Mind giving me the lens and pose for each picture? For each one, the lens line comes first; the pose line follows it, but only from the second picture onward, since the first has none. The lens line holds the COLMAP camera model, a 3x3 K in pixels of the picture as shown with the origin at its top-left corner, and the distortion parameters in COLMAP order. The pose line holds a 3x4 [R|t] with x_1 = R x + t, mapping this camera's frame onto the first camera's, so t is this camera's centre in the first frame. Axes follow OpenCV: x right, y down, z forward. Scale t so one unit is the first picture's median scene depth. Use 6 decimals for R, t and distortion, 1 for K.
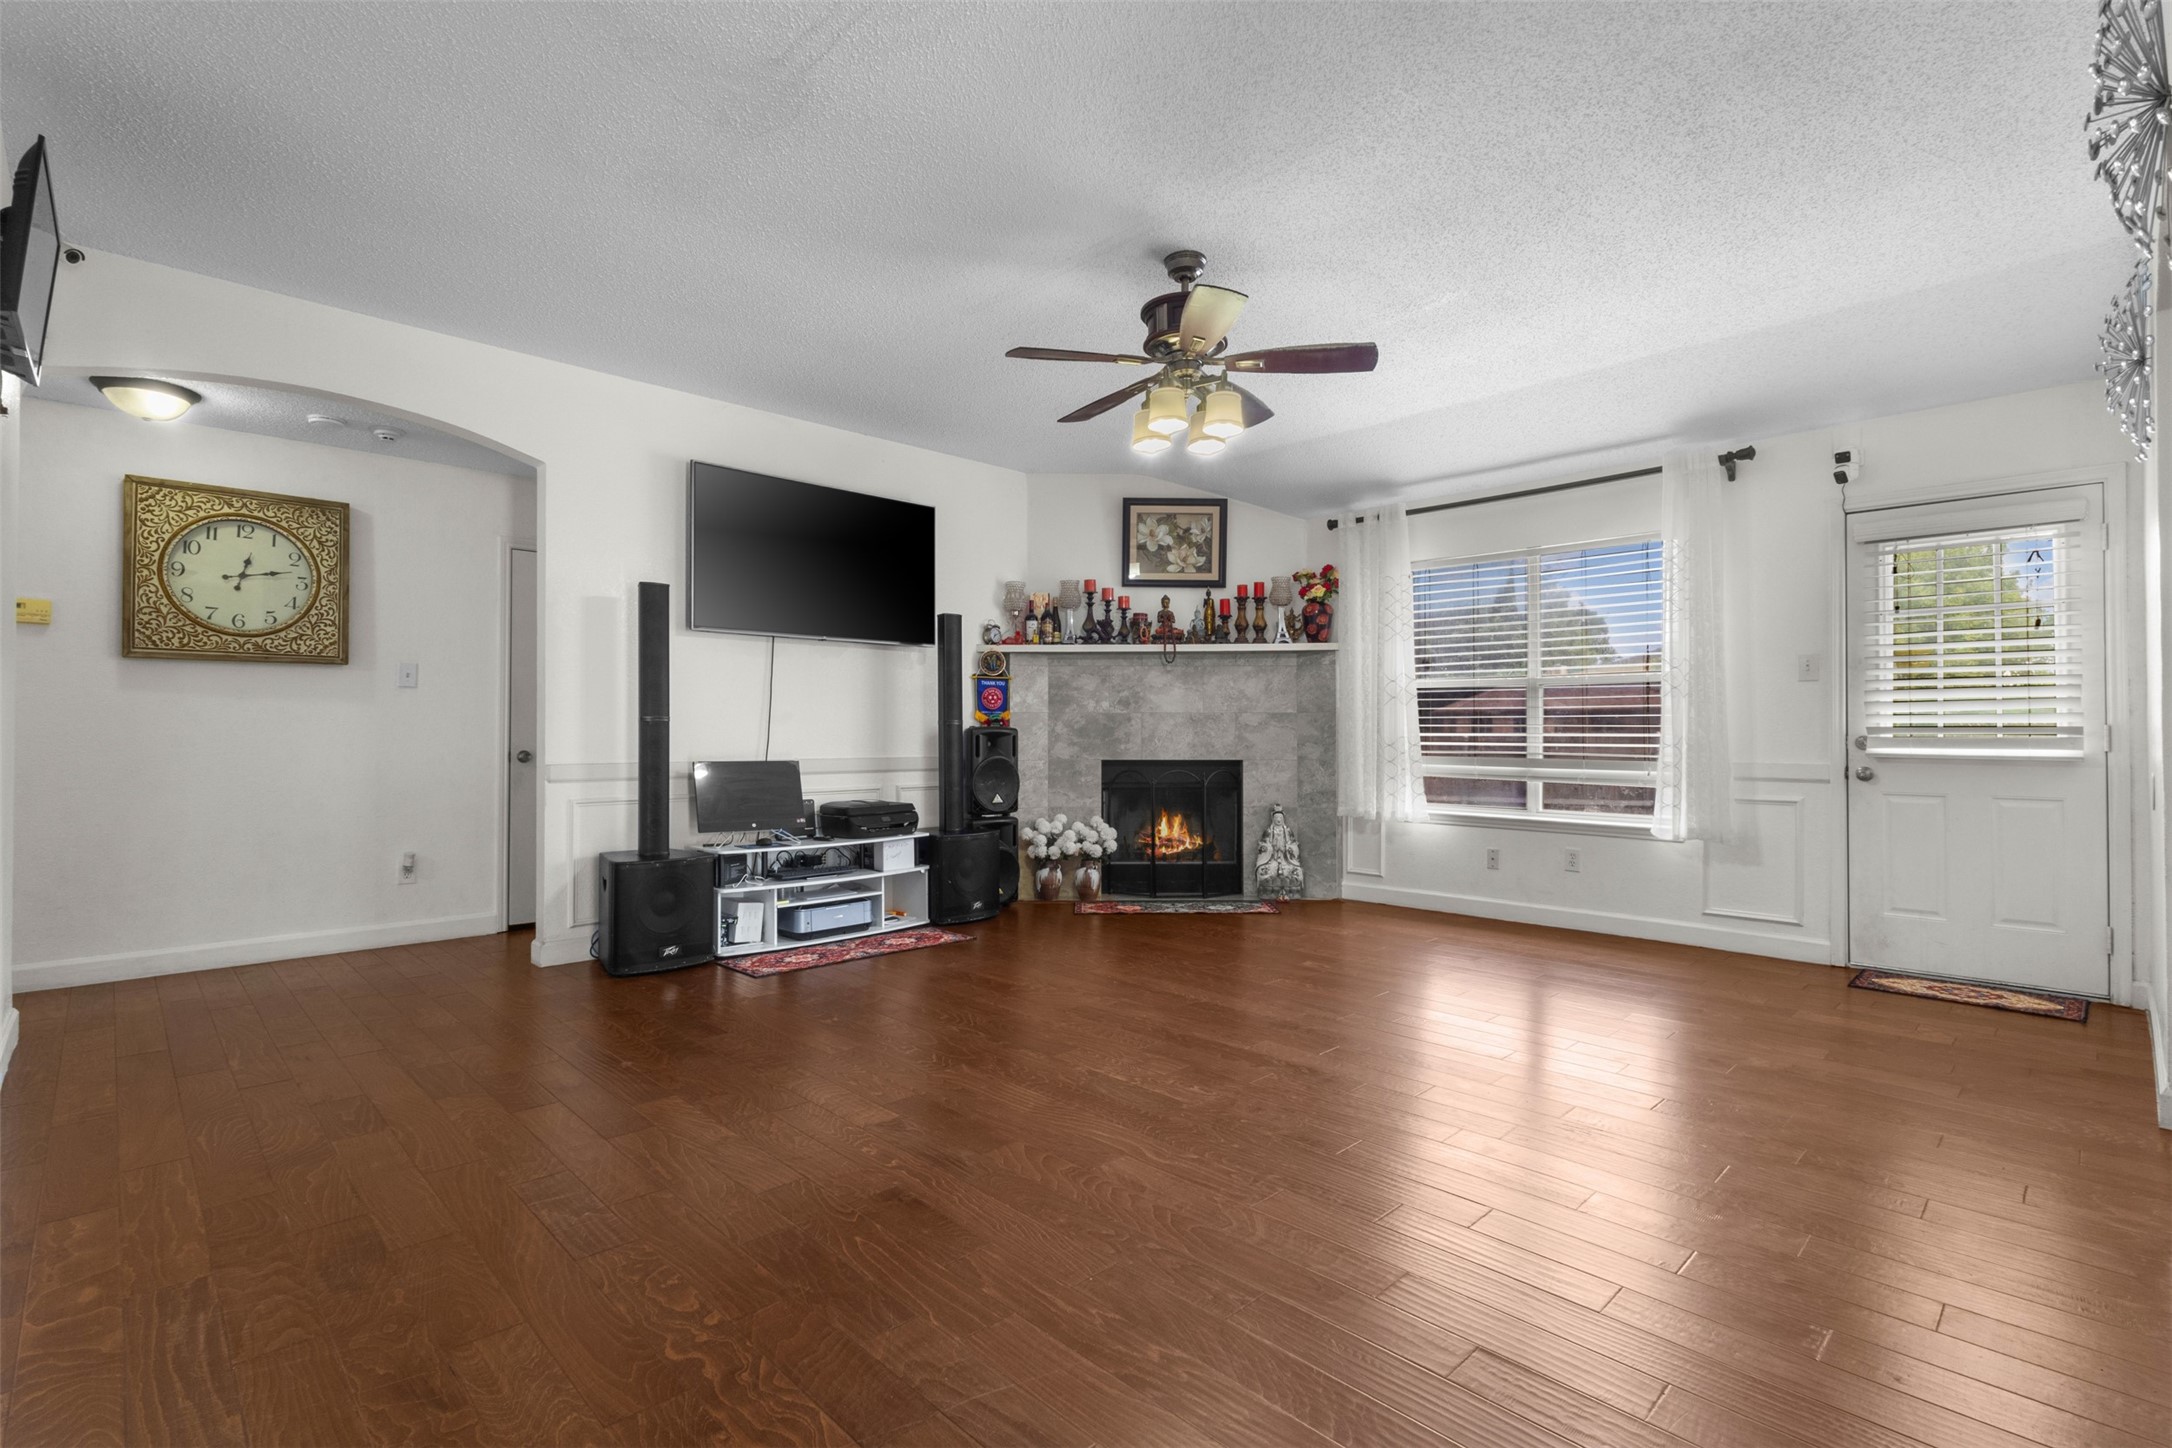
lens RADIAL K [[1011.4, 0, 1060.8], [0, 1011.4, 720.3], [0, 0, 1]] dist [-0.004028, 0.001654]
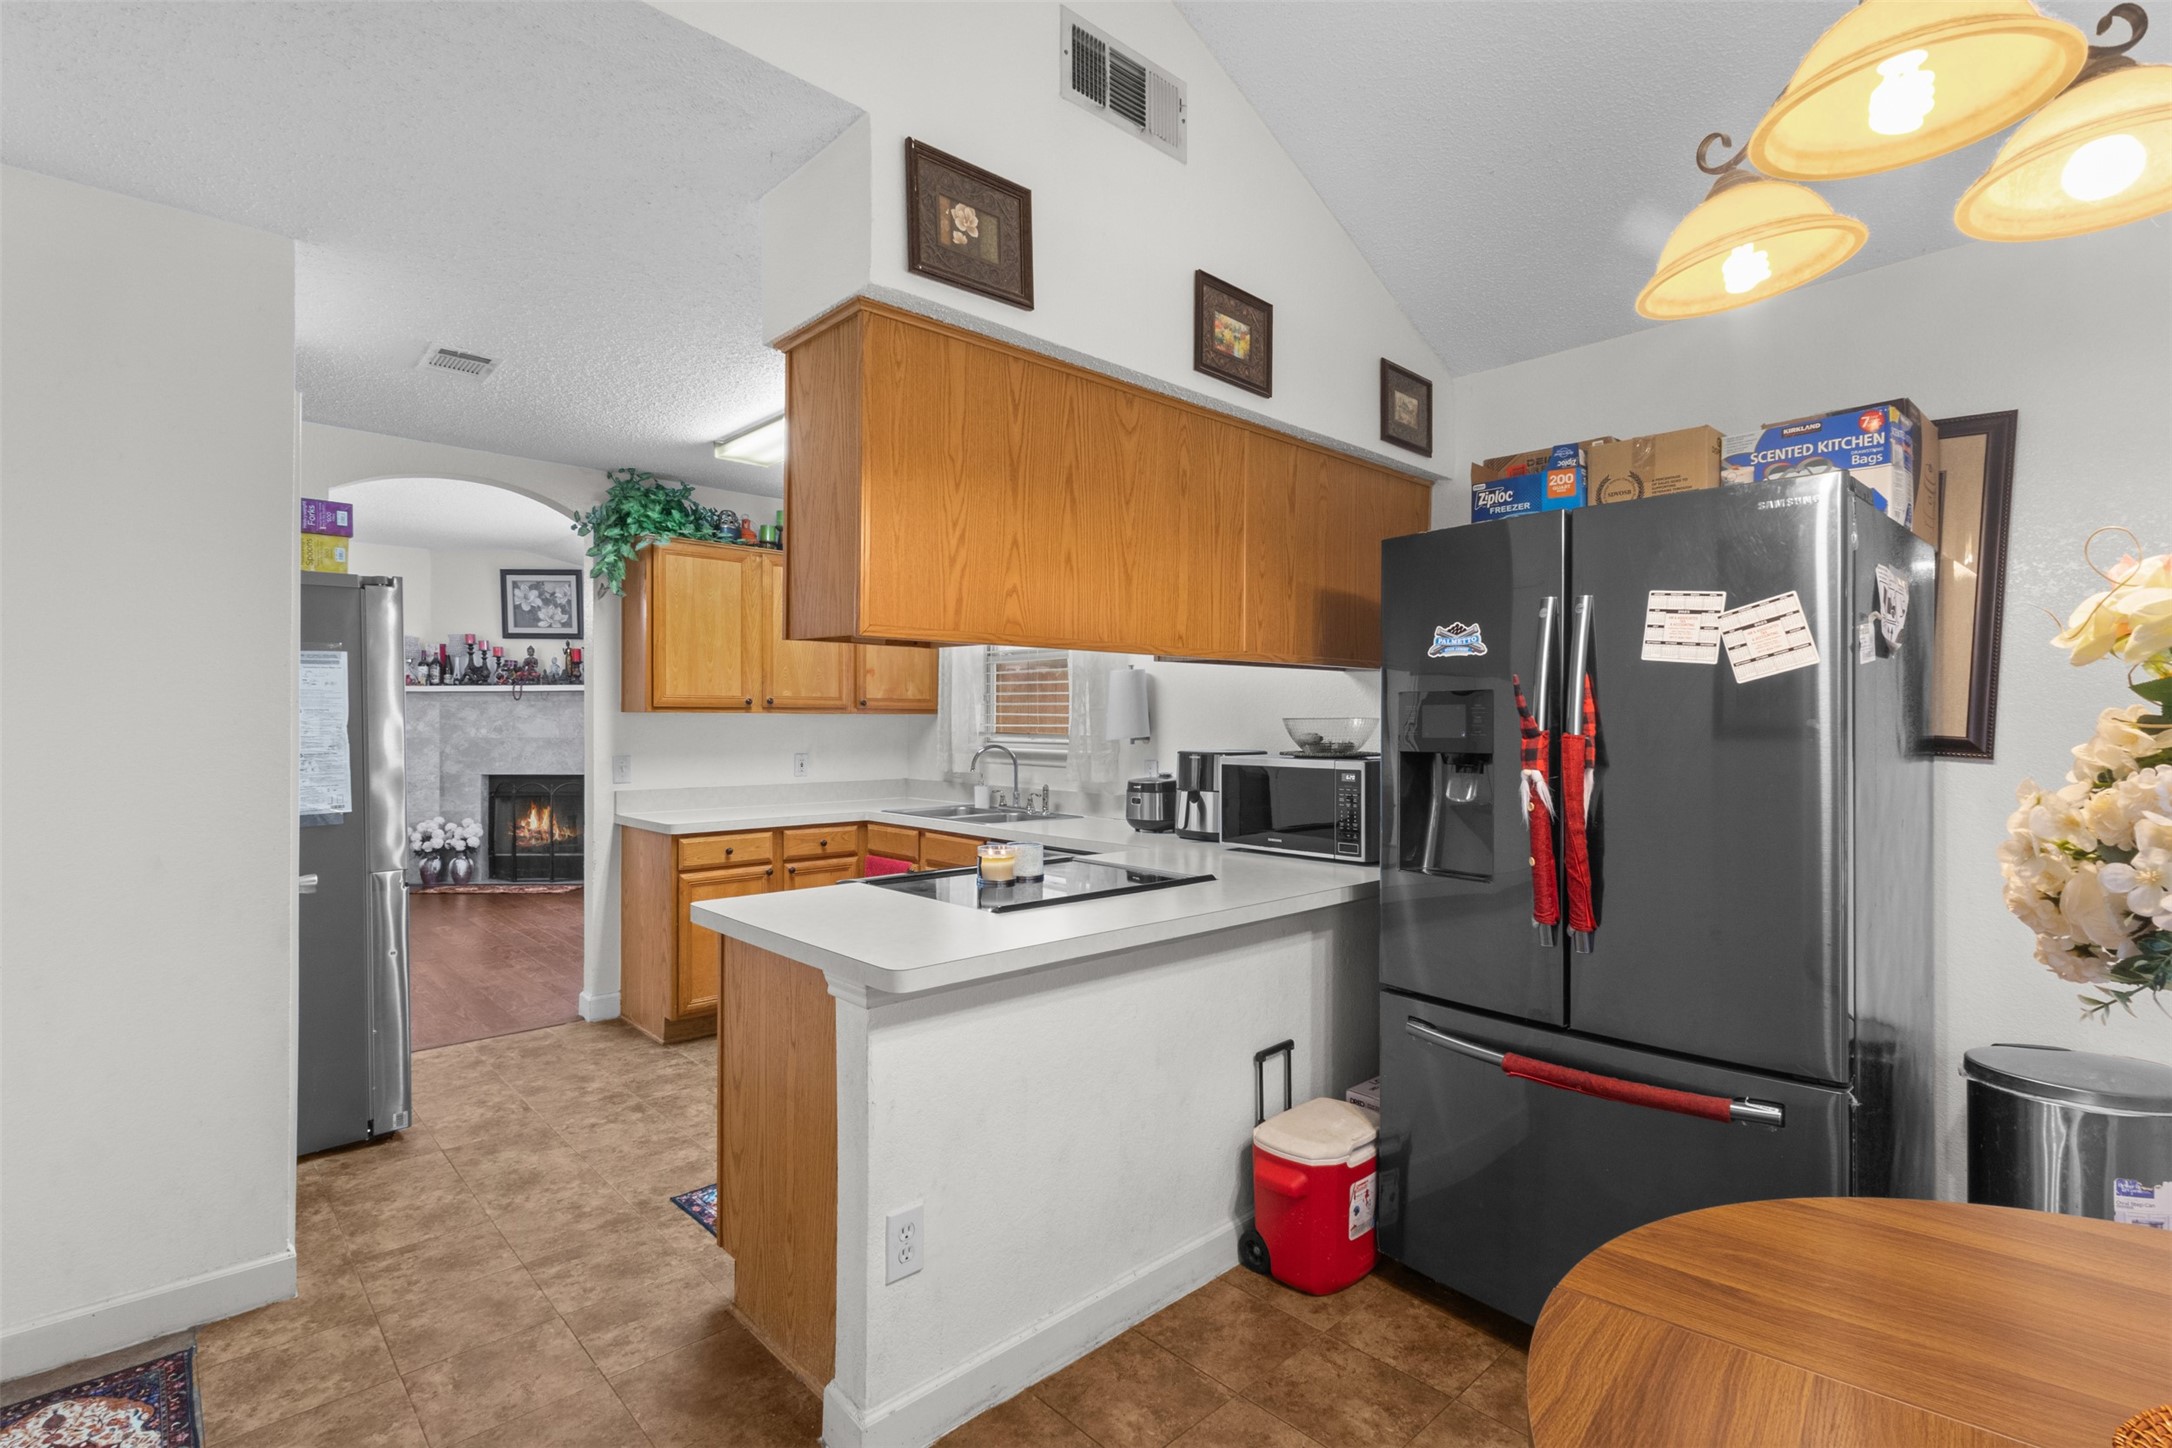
lens RADIAL K [[1011.4, 0, 1100.8], [0, 1011.4, 720.3], [0, 0, 1]] dist [-0.004028, 0.001654]
pose [[0.999947, -0.000768, 0.010303, 0.832104], [0.000618, 0.999894, 0.014519, -0.048807], [-0.010313, -0.014511, 0.999842, -0.293613]]
